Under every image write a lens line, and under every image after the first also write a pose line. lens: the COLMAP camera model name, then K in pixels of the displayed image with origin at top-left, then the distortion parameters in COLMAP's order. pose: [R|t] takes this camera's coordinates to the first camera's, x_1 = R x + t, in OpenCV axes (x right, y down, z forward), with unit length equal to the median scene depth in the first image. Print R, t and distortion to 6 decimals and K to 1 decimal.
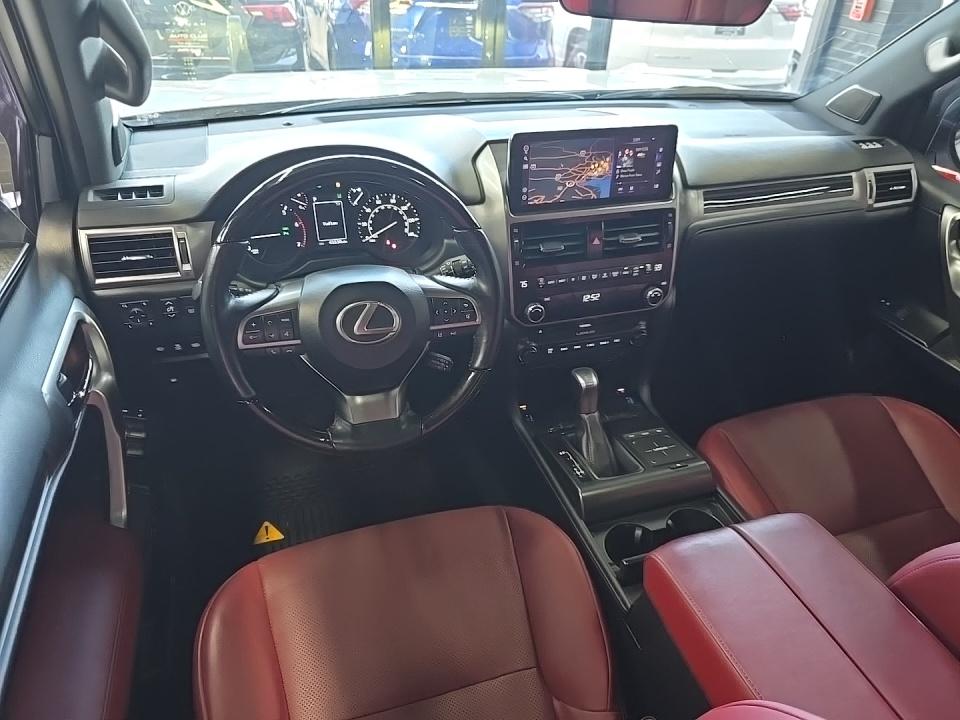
lens RADIAL K [[660.7, 0, 478.1], [0, 660.7, 365.9], [0, 0, 1]] dist [0.017441, -0.011663]
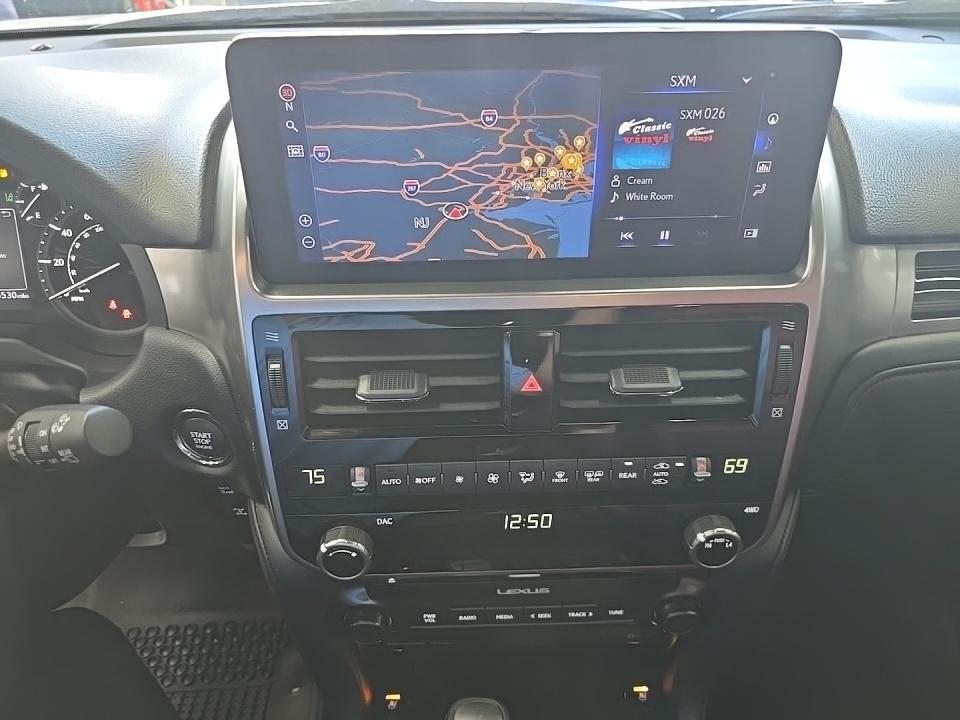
lens RADIAL K [[660.7, 0, 481.0], [0, 660.7, 350.7], [0, 0, 1]] dist [0.017441, -0.011663]
pose [[0.959422, 0.124955, -0.252776, 0.238061], [-0.125086, 0.992023, 0.015618, -0.208685], [0.252711, 0.016634, 0.967399, 0.672434]]
